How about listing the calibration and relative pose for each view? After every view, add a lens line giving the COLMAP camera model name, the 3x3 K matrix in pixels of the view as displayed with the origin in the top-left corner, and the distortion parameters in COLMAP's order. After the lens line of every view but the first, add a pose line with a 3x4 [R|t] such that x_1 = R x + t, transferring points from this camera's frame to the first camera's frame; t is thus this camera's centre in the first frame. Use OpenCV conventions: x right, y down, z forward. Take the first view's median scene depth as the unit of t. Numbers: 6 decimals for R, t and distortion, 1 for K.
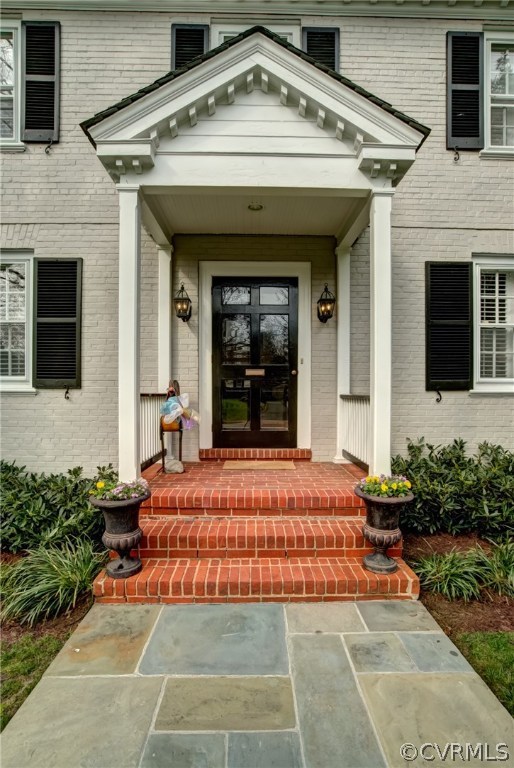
lens RADIAL K [[377.4, 0, 256.7], [0, 377.4, 386.0], [0, 0, 1]] dist [-0.017467, 0.000136]
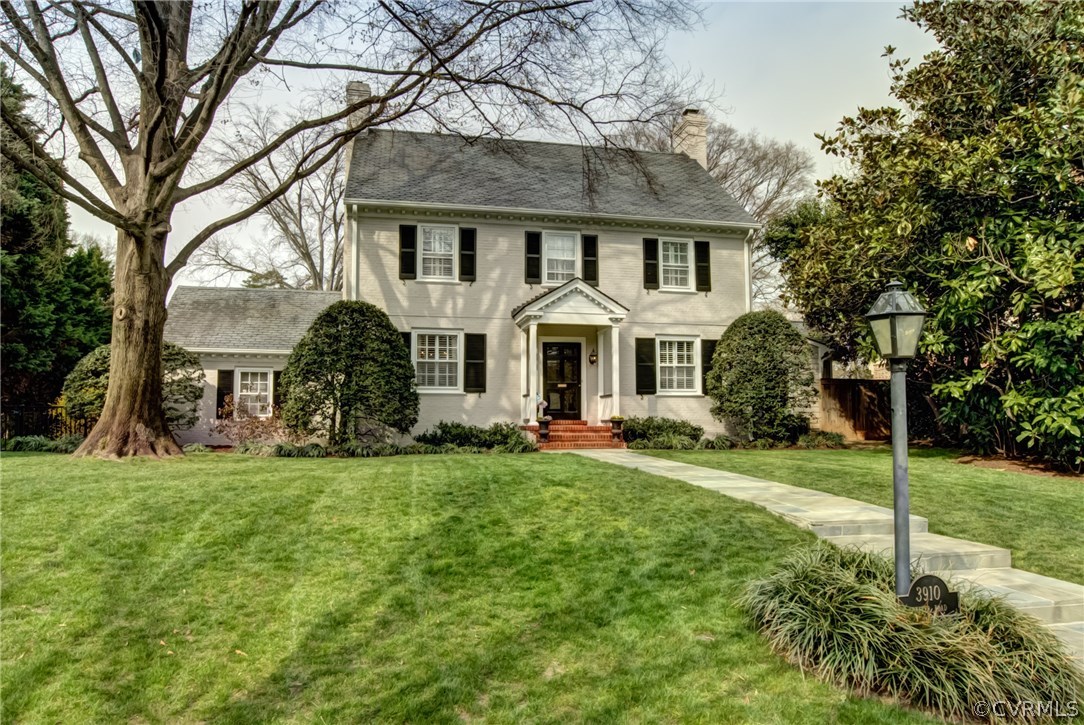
lens RADIAL K [[490.7, 0, 540.3], [0, 490.7, 362.5], [0, 0, 1]] dist [-0.034877, 0.000968]
pose [[0.988212, 0.014398, 0.152412, -0.585672], [-0.002090, 0.996744, -0.080603, 0.061895], [-0.153076, 0.079335, 0.985025, -1.880846]]
